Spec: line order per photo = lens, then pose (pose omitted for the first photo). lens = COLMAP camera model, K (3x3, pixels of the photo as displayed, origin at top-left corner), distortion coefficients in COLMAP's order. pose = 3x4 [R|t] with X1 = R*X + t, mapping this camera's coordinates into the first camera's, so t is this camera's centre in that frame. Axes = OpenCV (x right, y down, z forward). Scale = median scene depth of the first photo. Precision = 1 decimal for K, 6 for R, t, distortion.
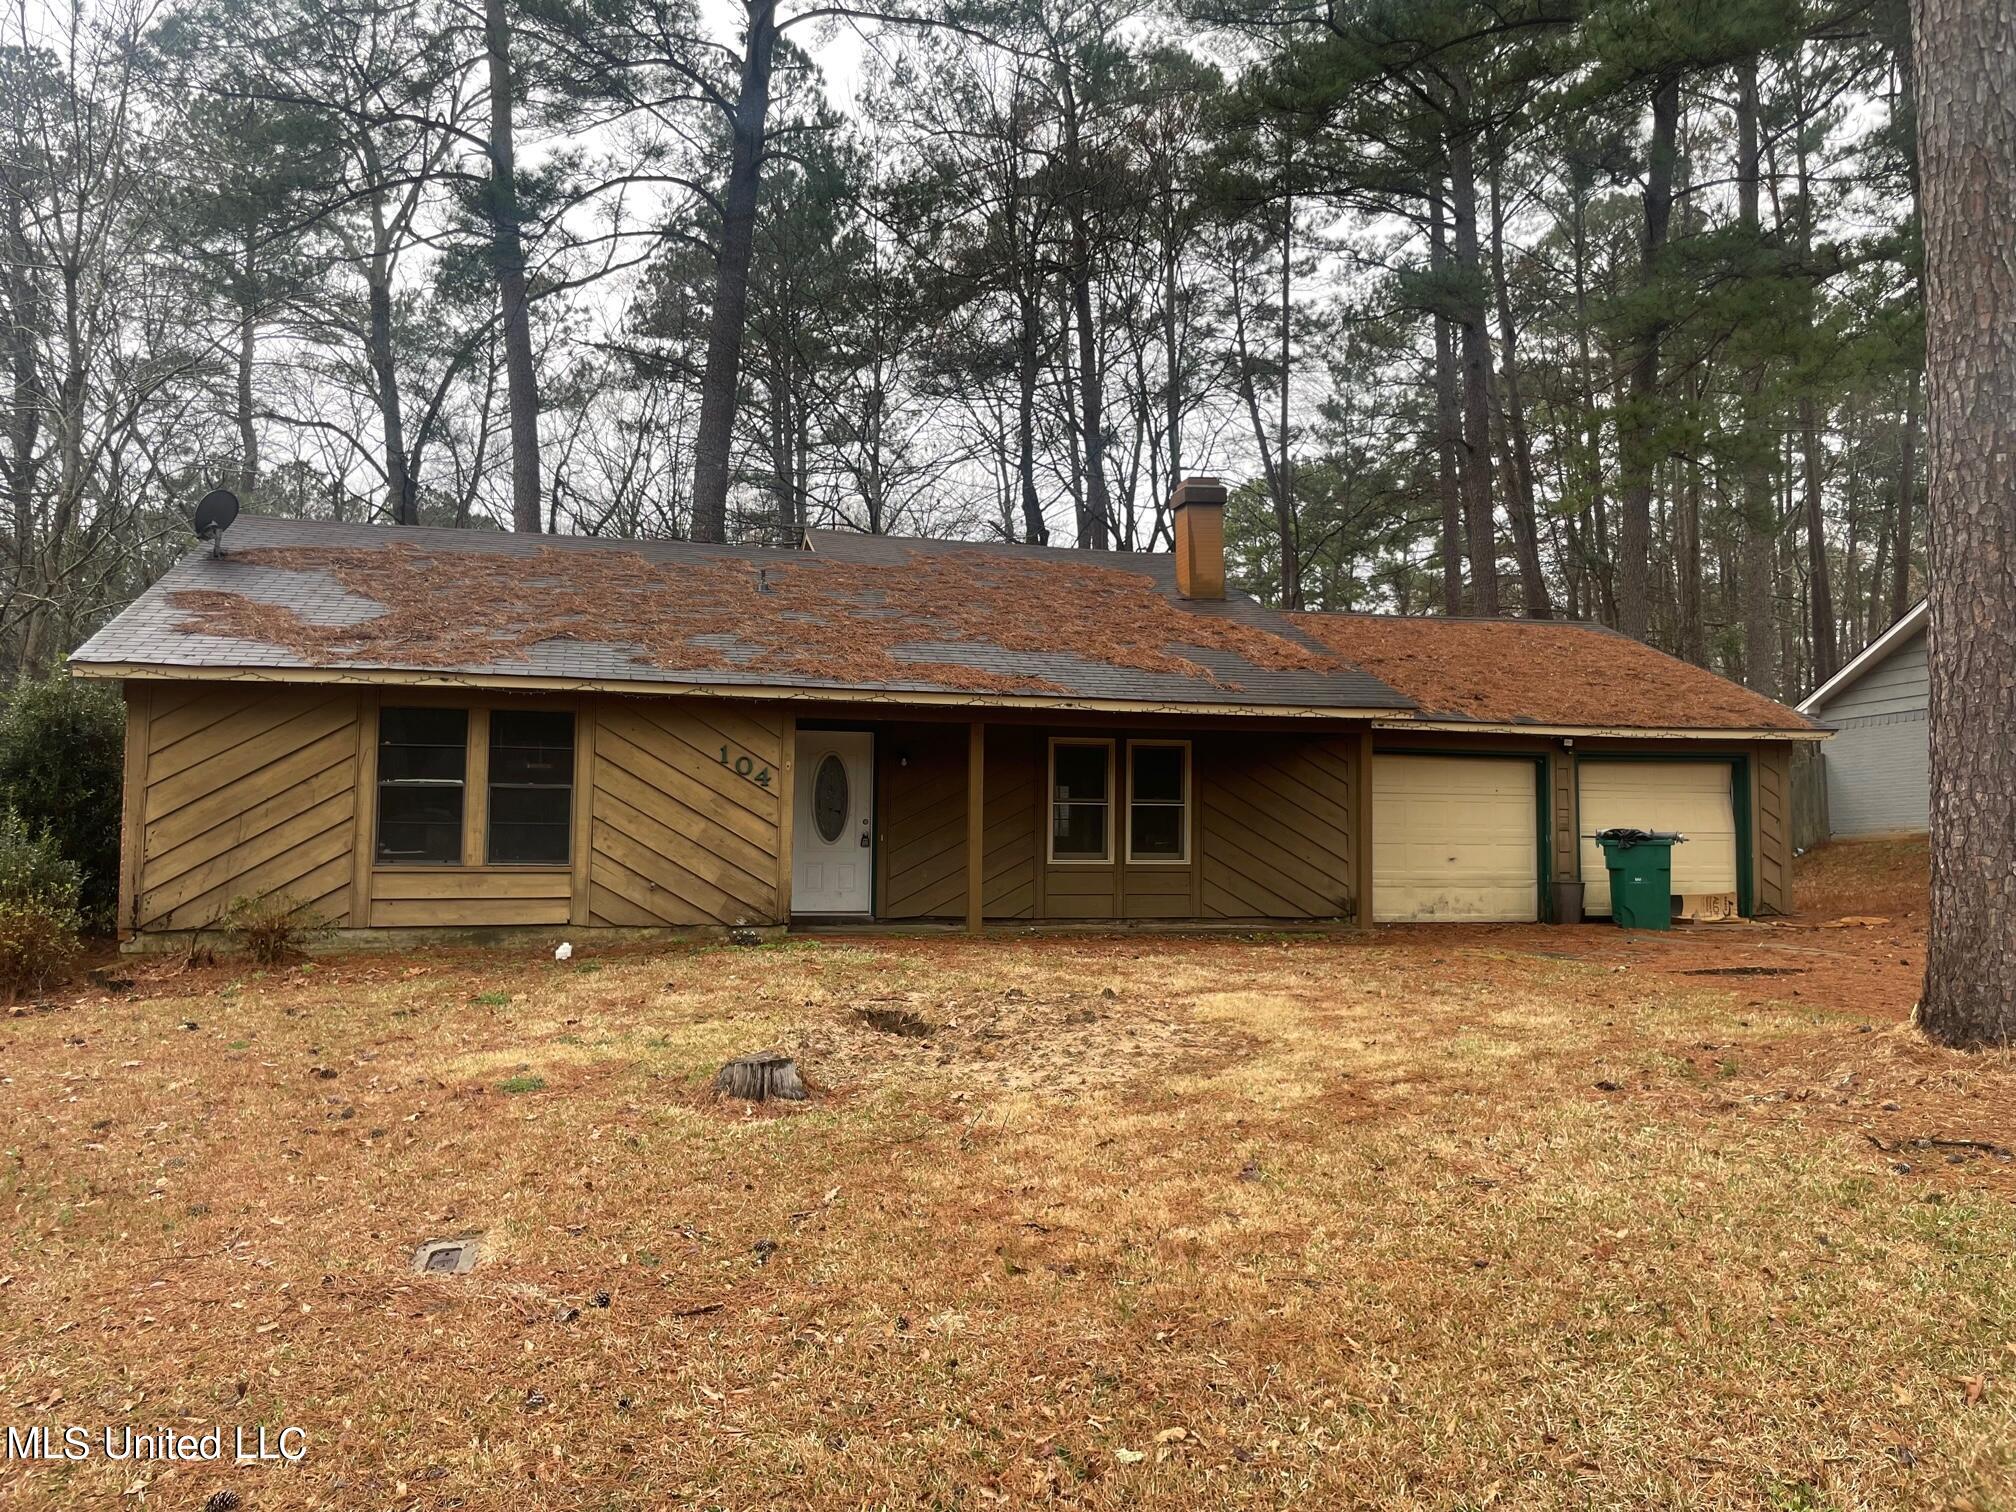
lens RADIAL K [[1547.9, 0, 1008.0], [0, 1547.9, 756.0], [0, 0, 1]] dist [0.091738, -0.189968]
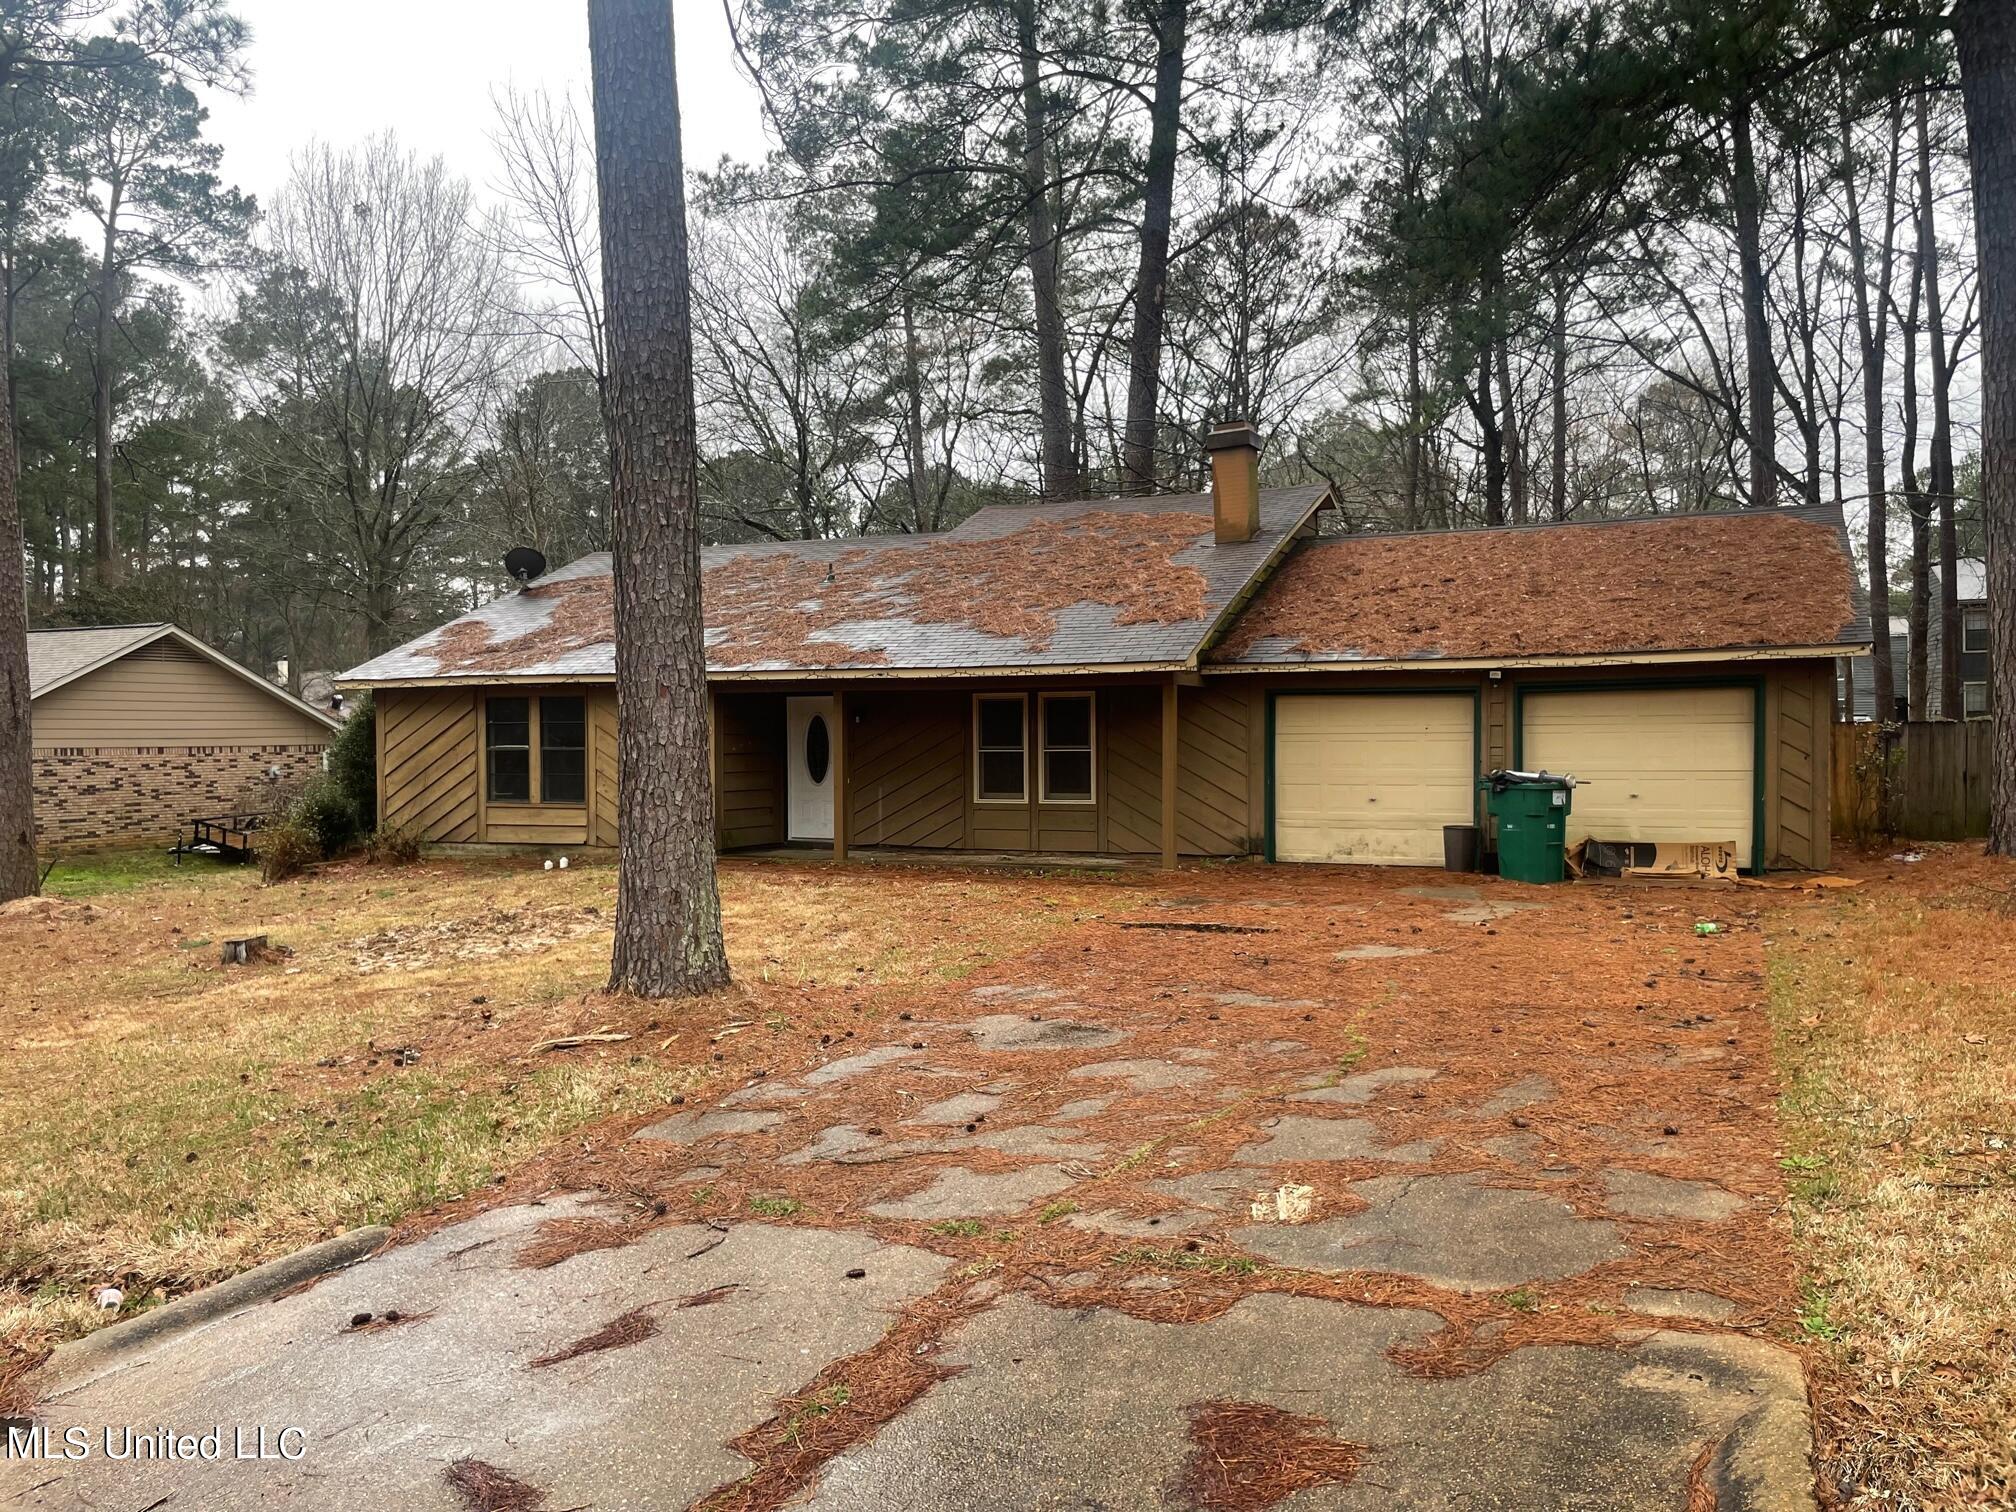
lens RADIAL K [[1547.9, 0, 1008.0], [0, 1547.9, 756.0], [0, 0, 1]] dist [0.091738, -0.189968]
pose [[0.775741, -0.006157, -0.631021, 0.772809], [0.047137, 0.997724, 0.048212, -0.020283], [0.629289, -0.067144, 0.774266, 0.114051]]
